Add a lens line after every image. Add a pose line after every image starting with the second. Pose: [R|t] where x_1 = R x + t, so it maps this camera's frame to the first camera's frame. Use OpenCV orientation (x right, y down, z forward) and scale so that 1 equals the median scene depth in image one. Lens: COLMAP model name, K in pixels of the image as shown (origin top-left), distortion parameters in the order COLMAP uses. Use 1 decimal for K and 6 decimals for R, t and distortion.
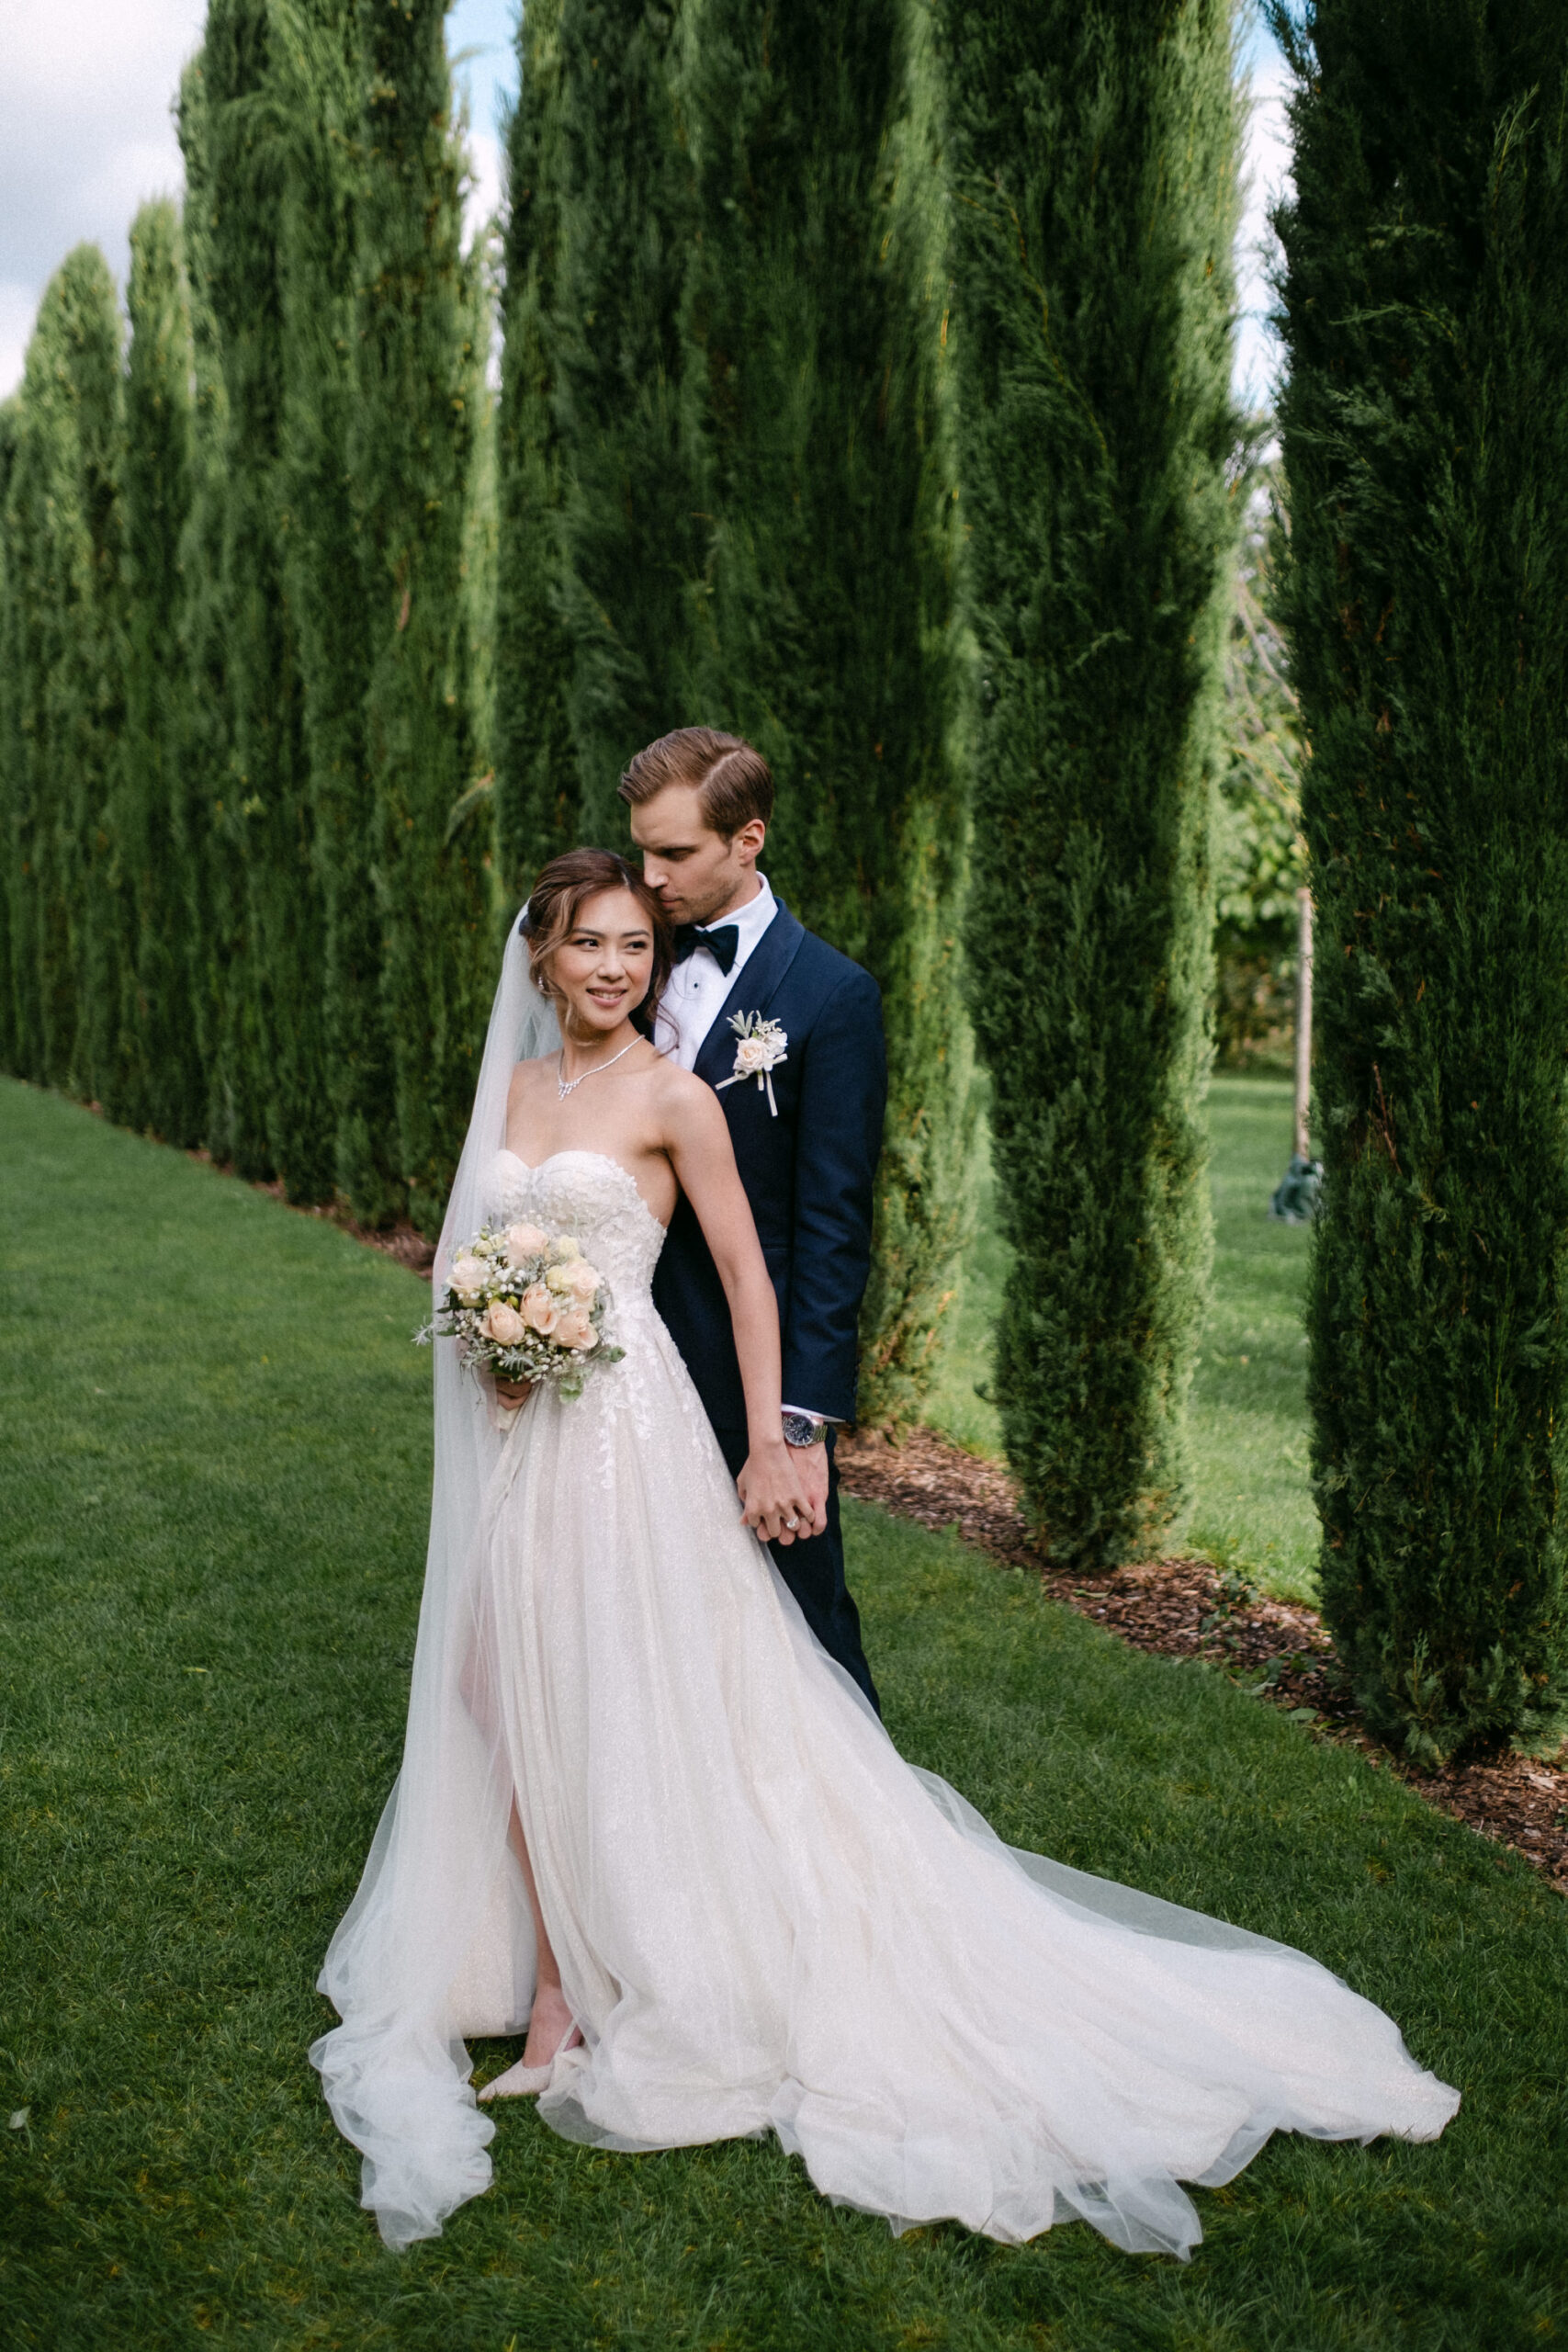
lens RADIAL K [[2553.6, 0, 963.2], [0, 2553.6, 1134.9], [0, 0, 1]] dist [-0.005314, 0.017118]
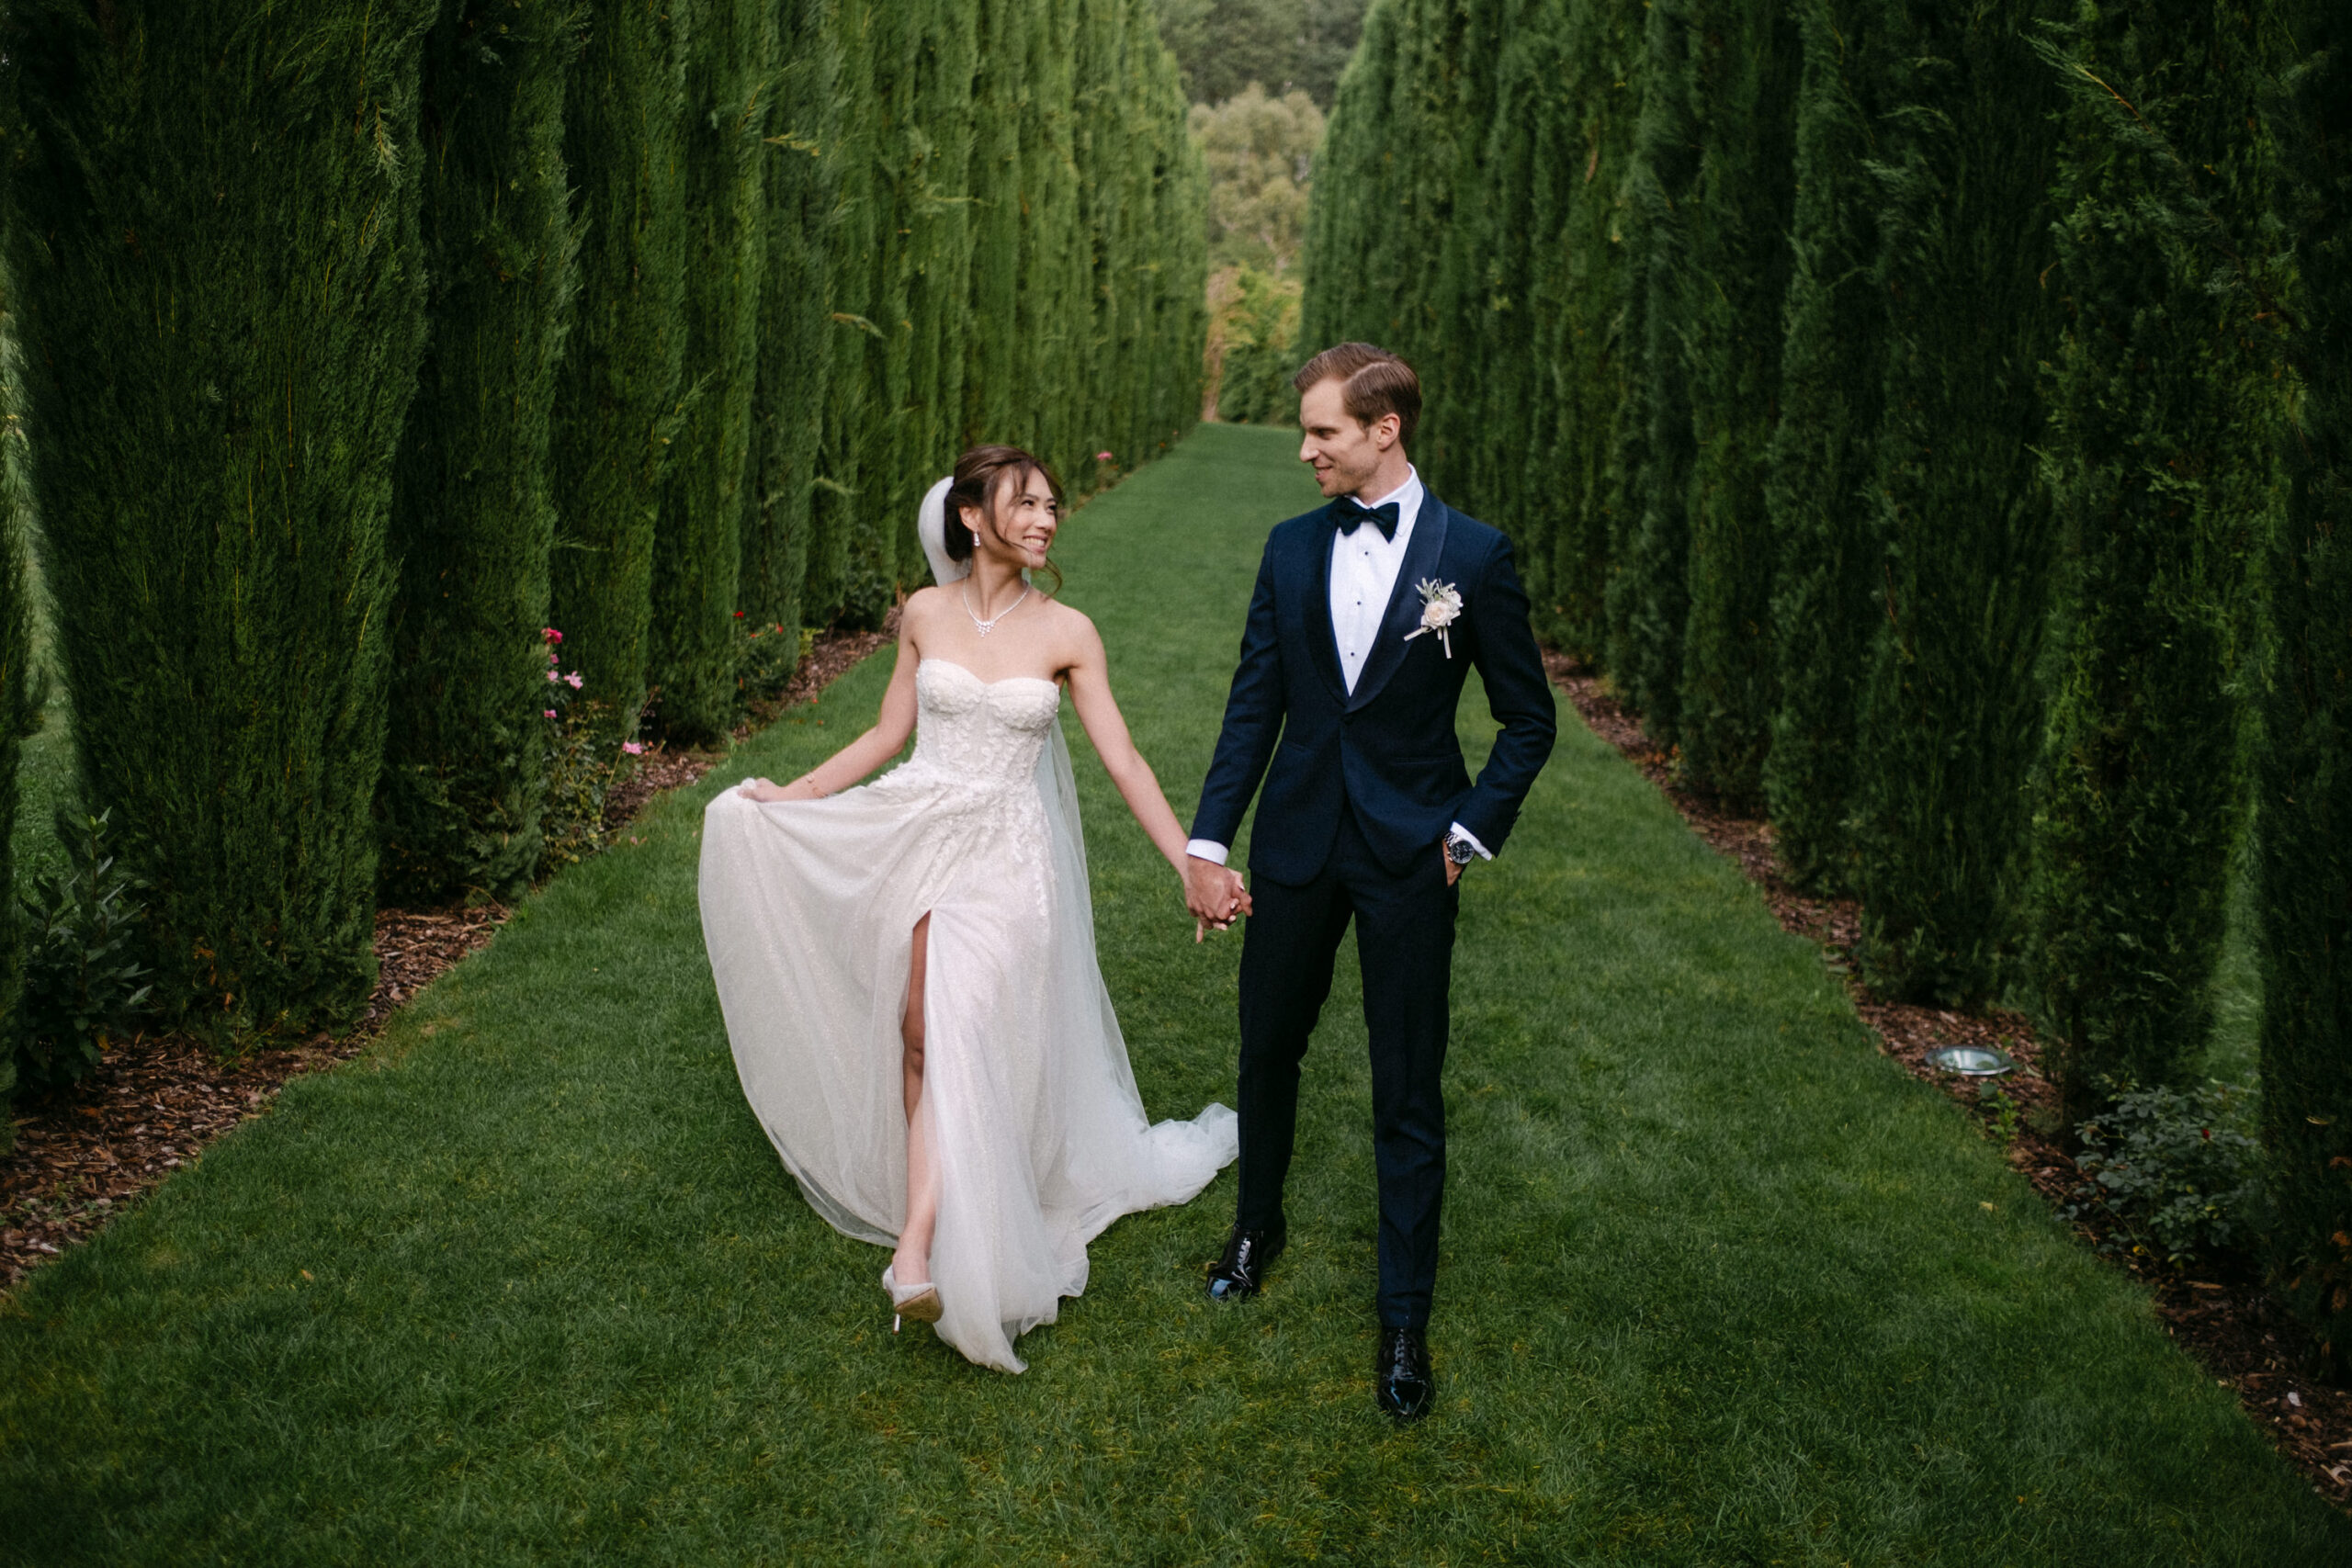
lens RADIAL K [[2579.8, 0, 1137.9], [0, 2579.8, 778.2], [0, 0, 1]] dist [-0.015635, 0.080558]
pose [[0.885744, 0.121835, -0.447899, 0.207906], [-0.087519, 0.991466, 0.096619, -0.004330], [0.455848, -0.046380, 0.888848, -0.291209]]
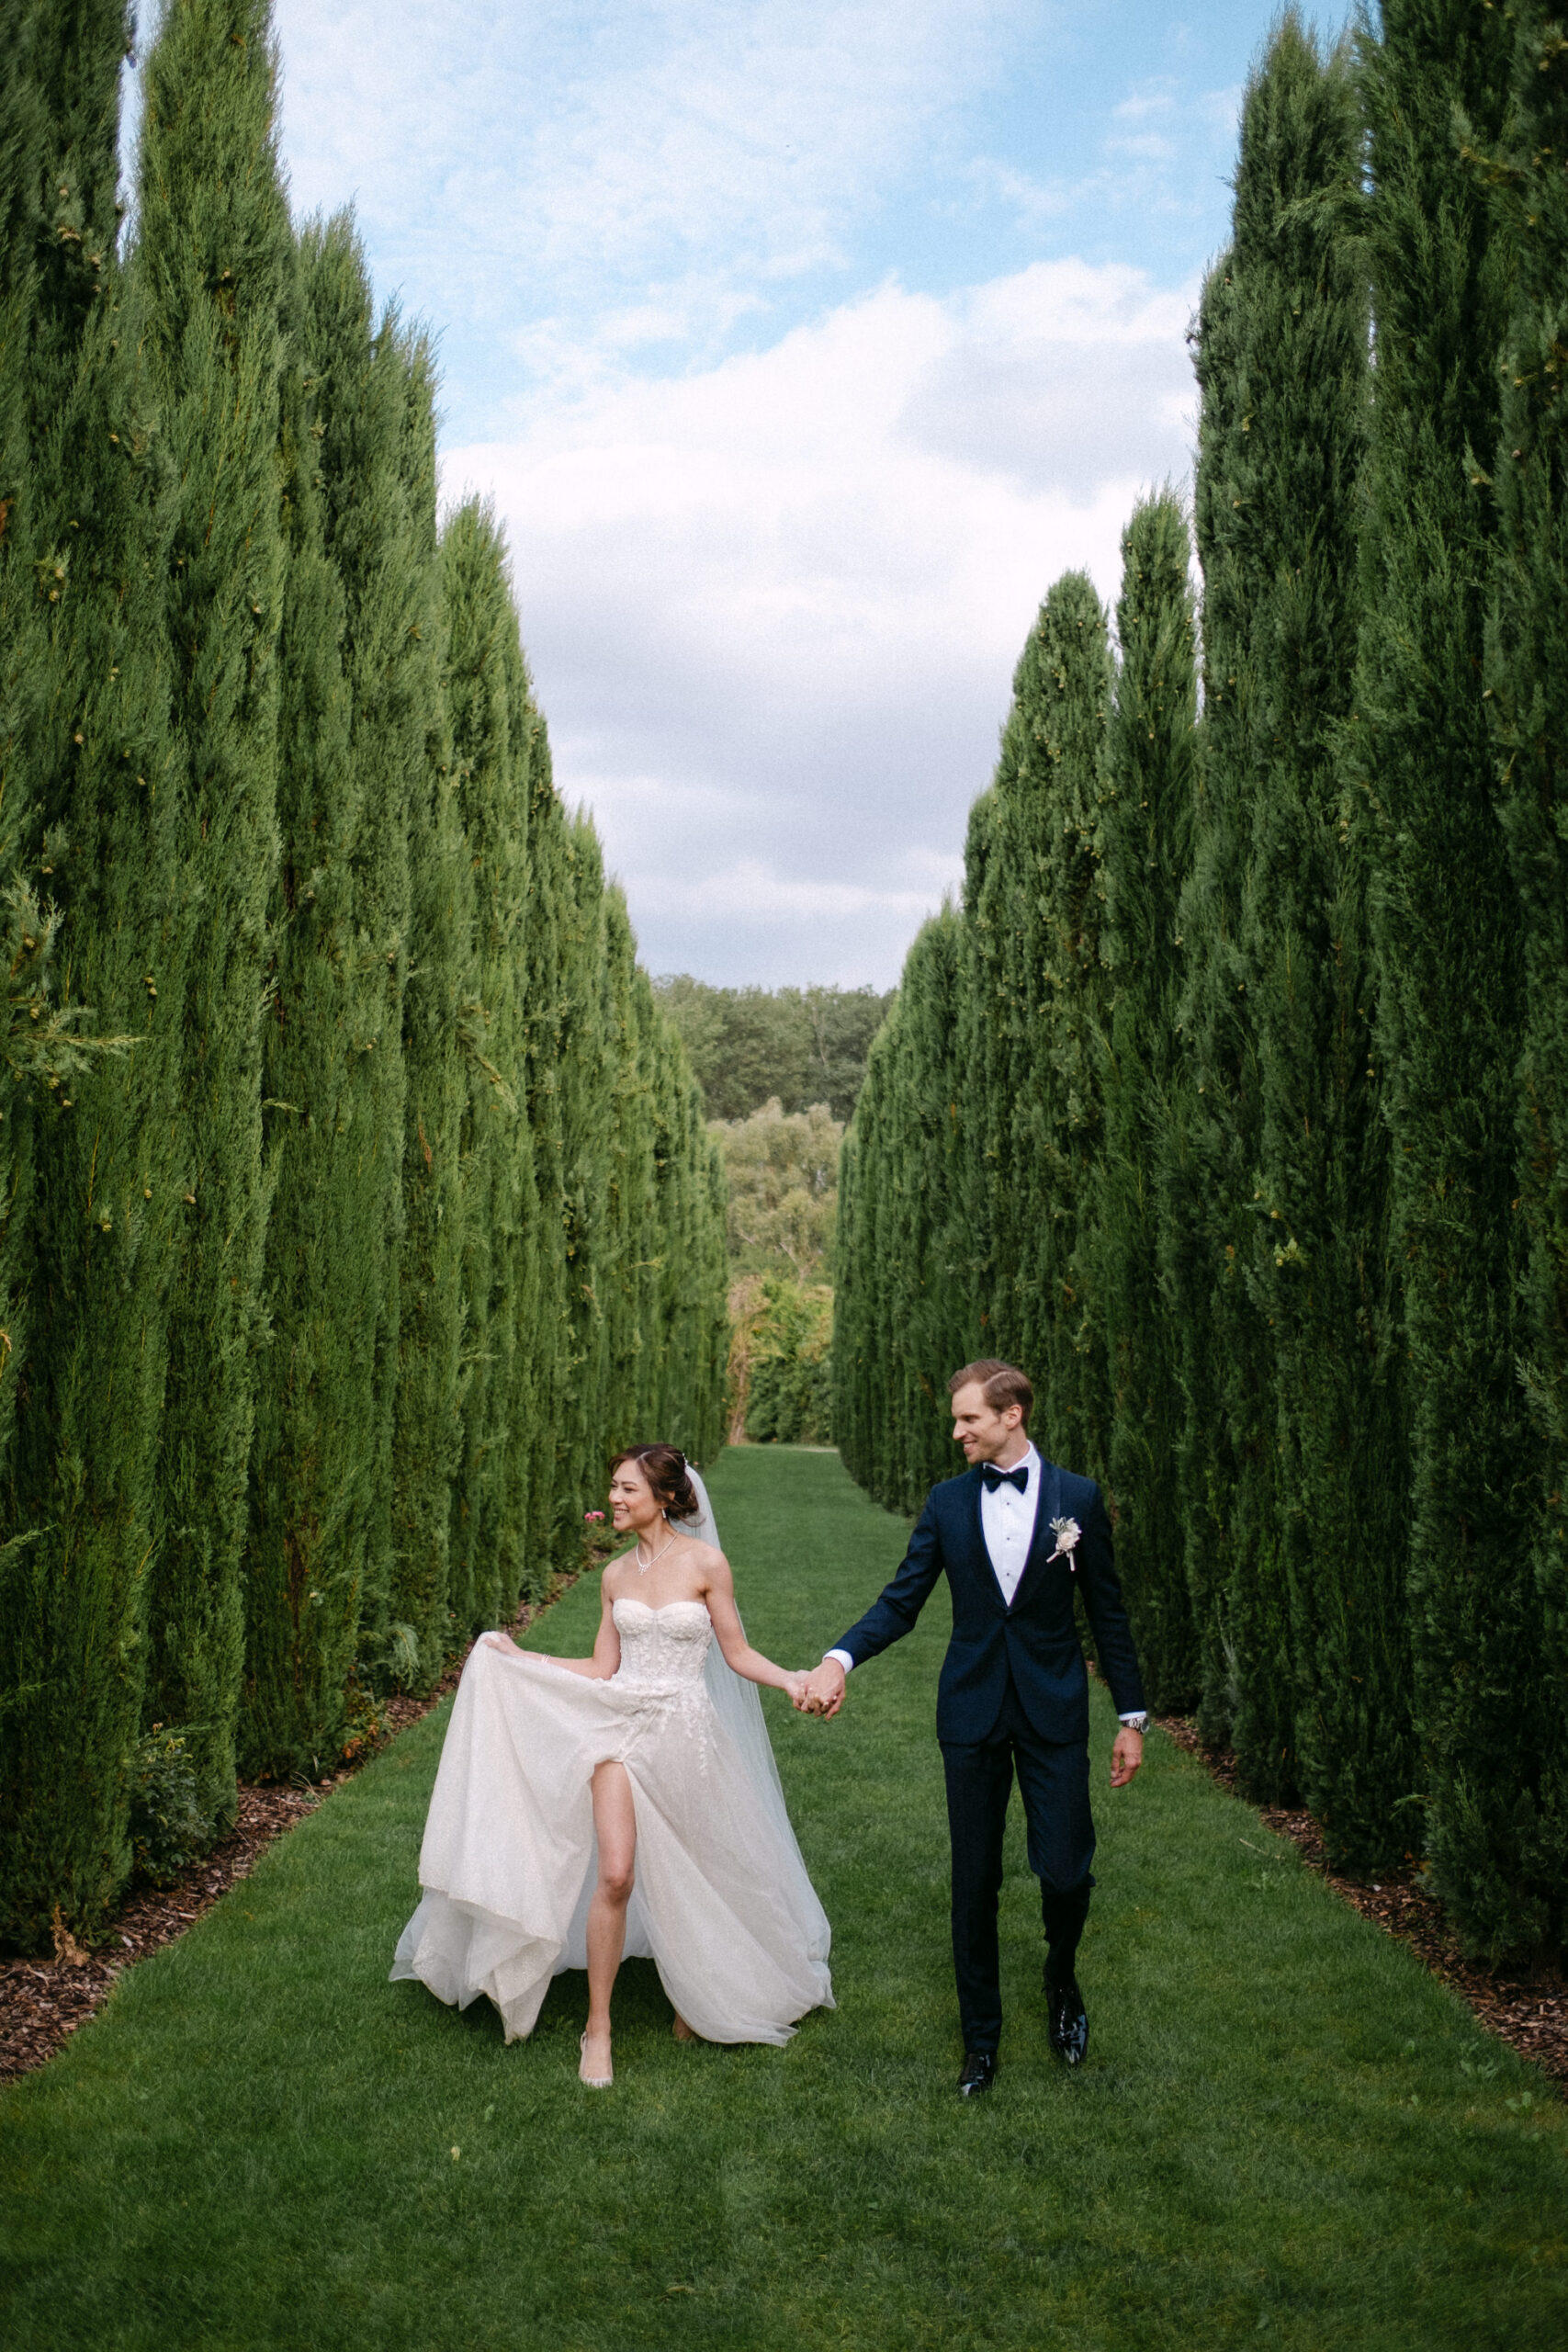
lens RADIAL K [[2579.8, 0, 876.7], [0, 2579.8, 1178.5], [0, 0, 1]] dist [-0.015635, 0.080558]
pose [[0.921951, -0.017964, -0.386889, -0.151885], [-0.041012, 0.988779, -0.143643, -0.061126], [0.385128, 0.148299, 0.910870, 0.448511]]
